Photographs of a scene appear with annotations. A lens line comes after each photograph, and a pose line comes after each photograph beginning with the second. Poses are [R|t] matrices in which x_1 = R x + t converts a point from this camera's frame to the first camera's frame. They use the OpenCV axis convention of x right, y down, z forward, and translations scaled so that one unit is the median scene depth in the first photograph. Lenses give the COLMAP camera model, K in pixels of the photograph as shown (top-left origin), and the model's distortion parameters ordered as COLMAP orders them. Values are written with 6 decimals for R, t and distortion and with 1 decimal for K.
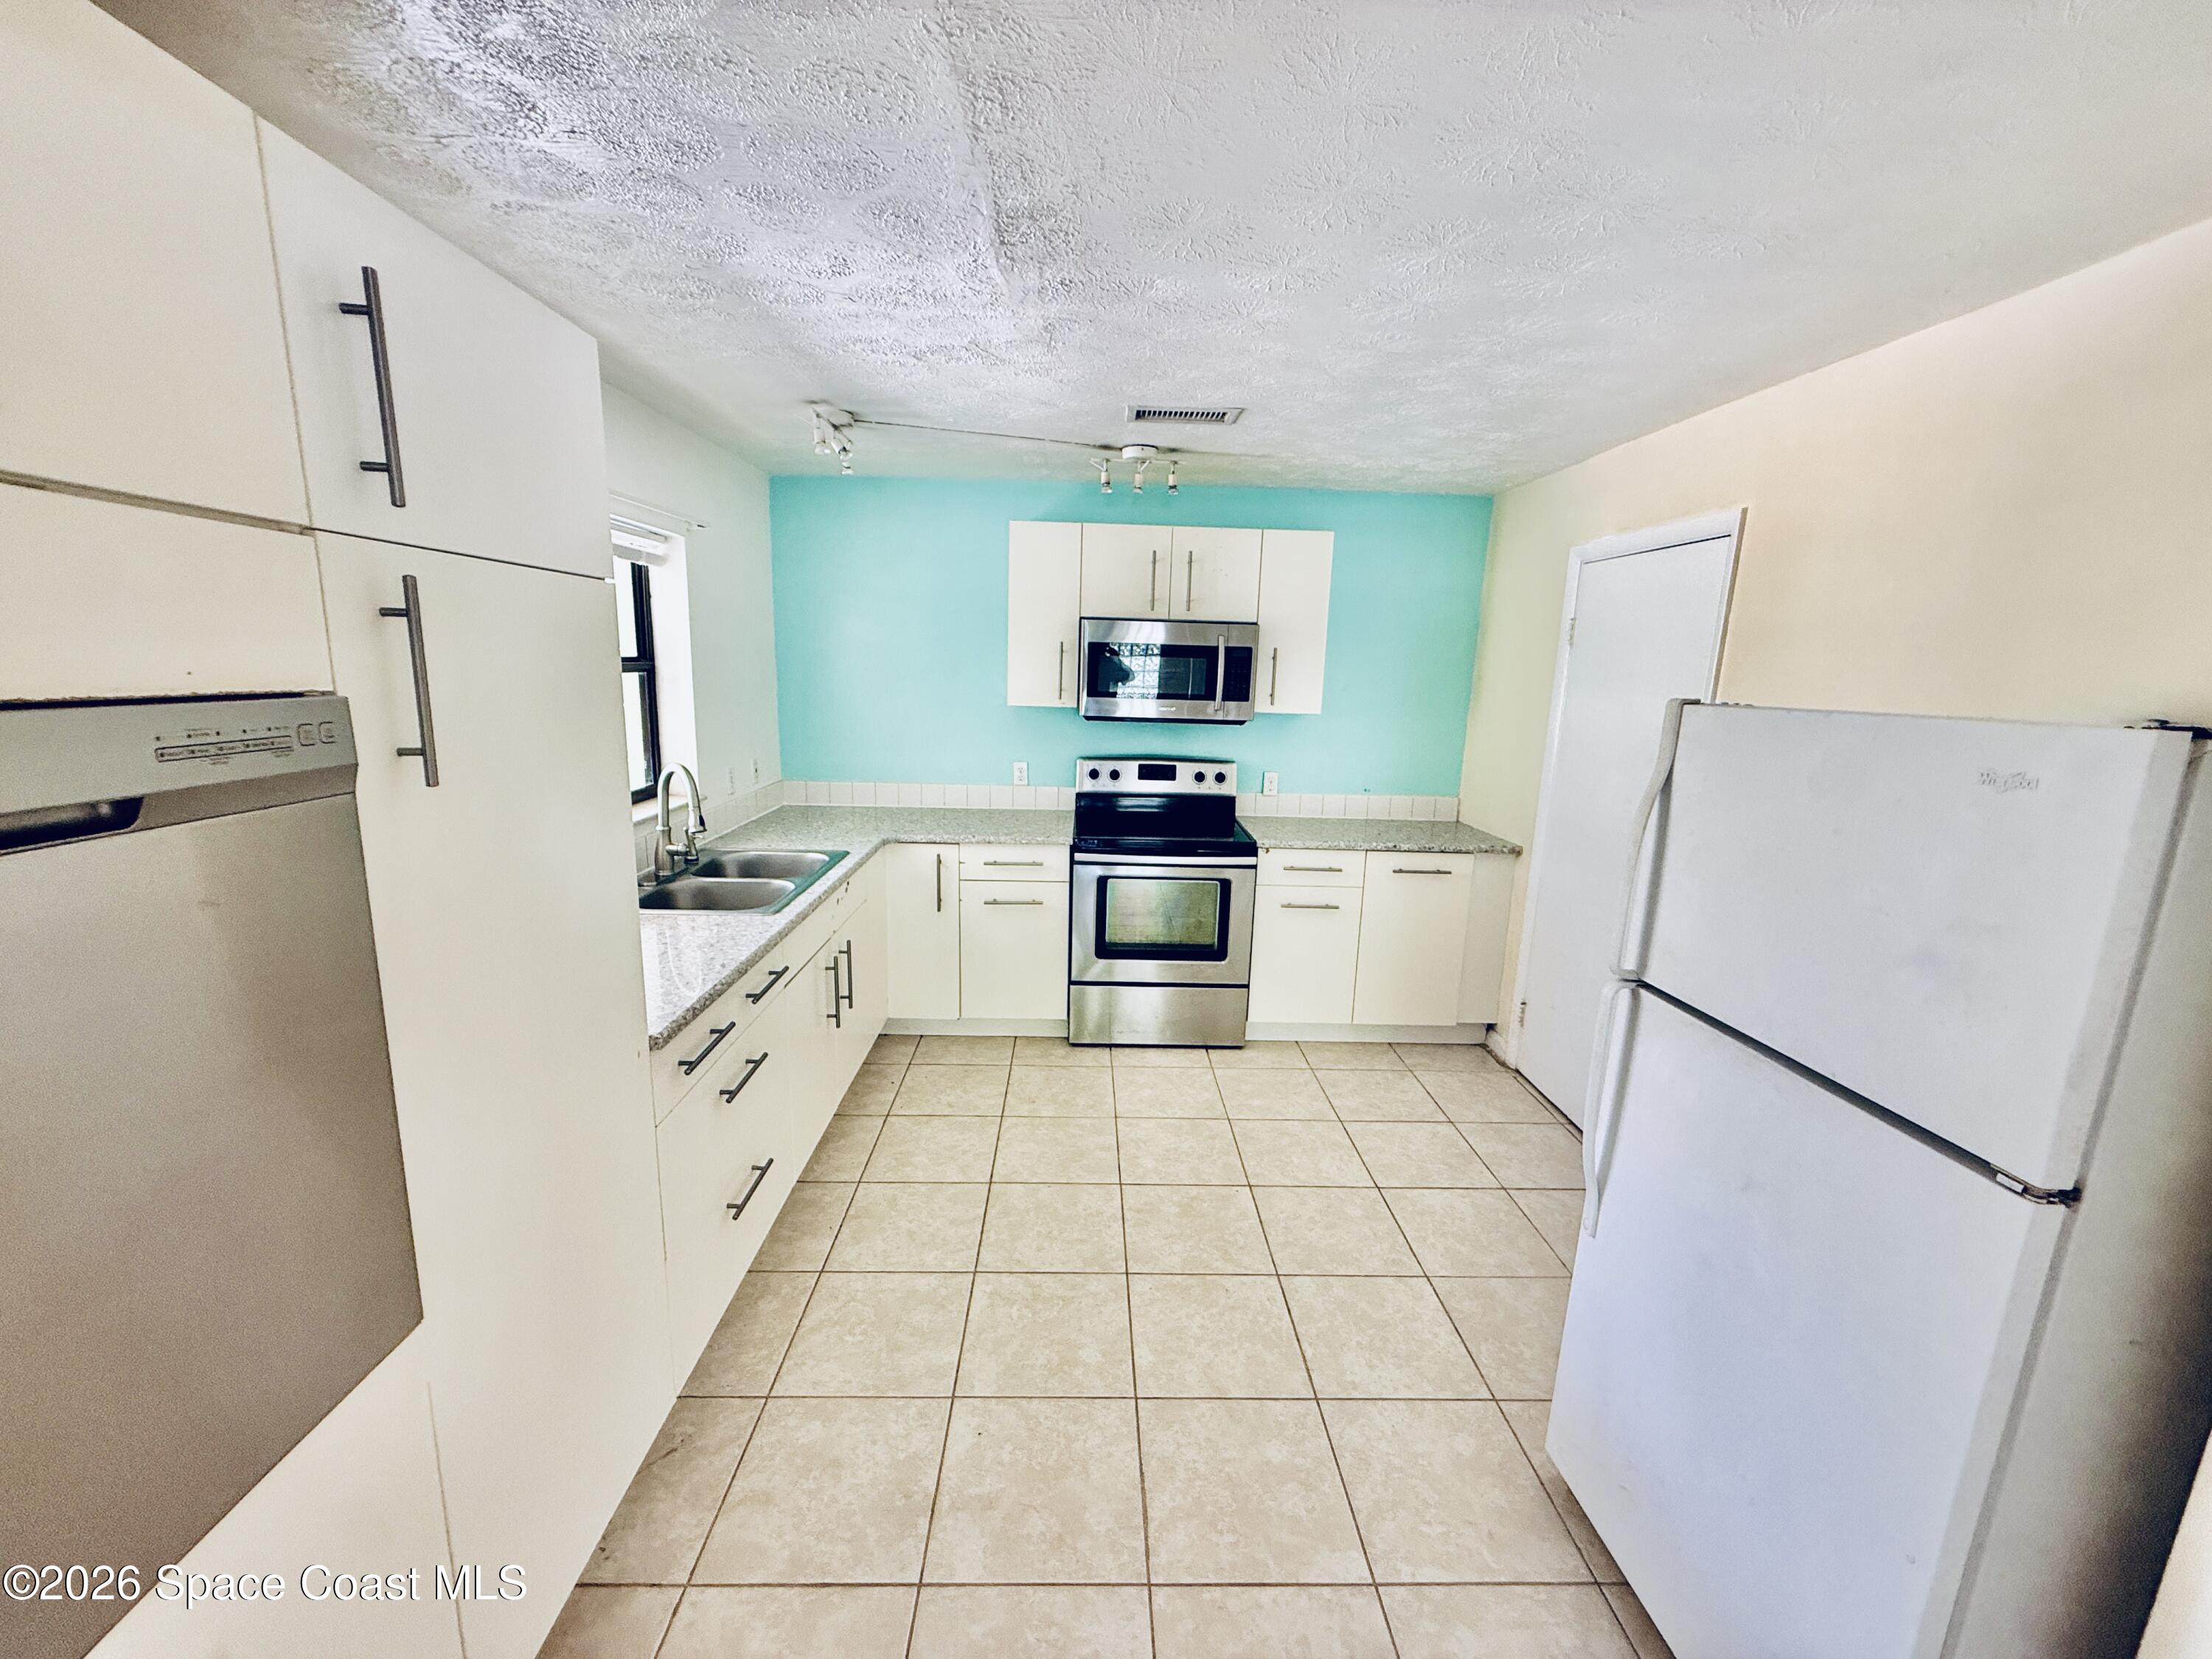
lens RADIAL K [[883.9, 0, 1108.0], [0, 883.9, 831.3], [0, 0, 1]] dist [0.000521, -0.000265]
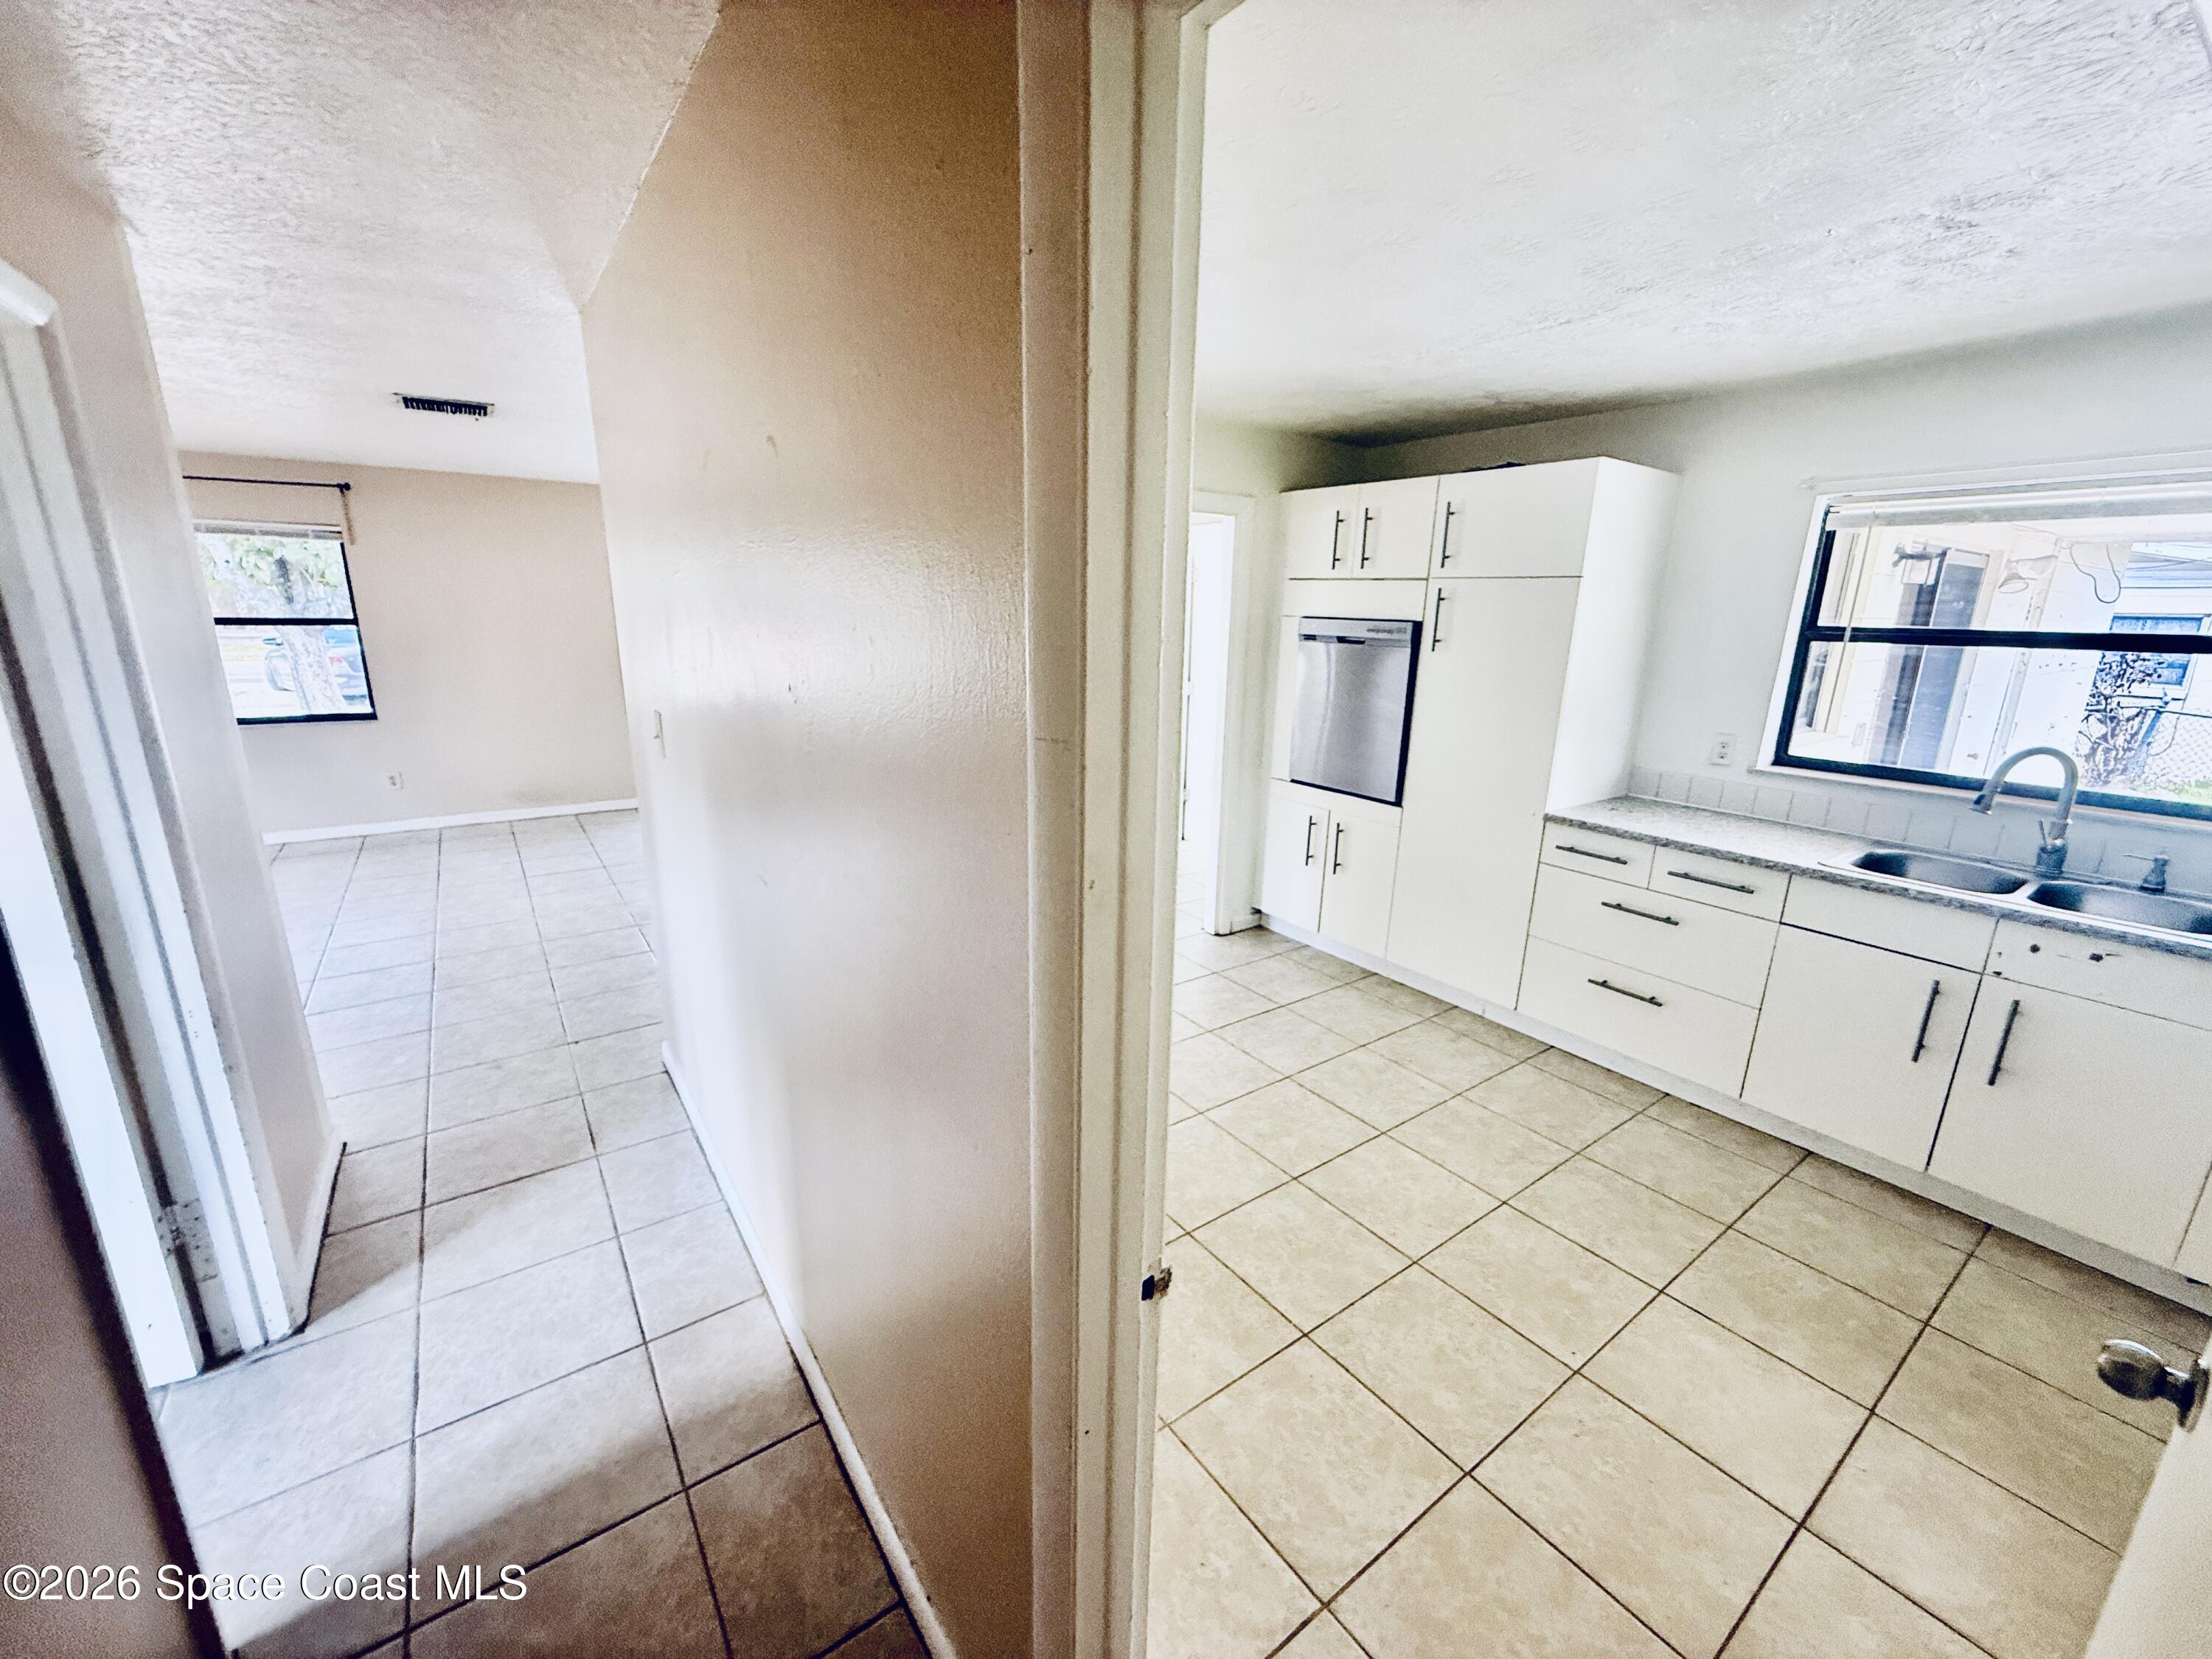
lens RADIAL K [[883.9, 0, 1103.0], [0, 883.9, 831.3], [0, 0, 1]] dist [0.000521, -0.000265]
pose [[-0.828208, 0.100845, -0.551272, 0.615116], [-0.145394, 0.911331, 0.385146, -0.151645], [0.541231, 0.399133, -0.740109, 0.872337]]
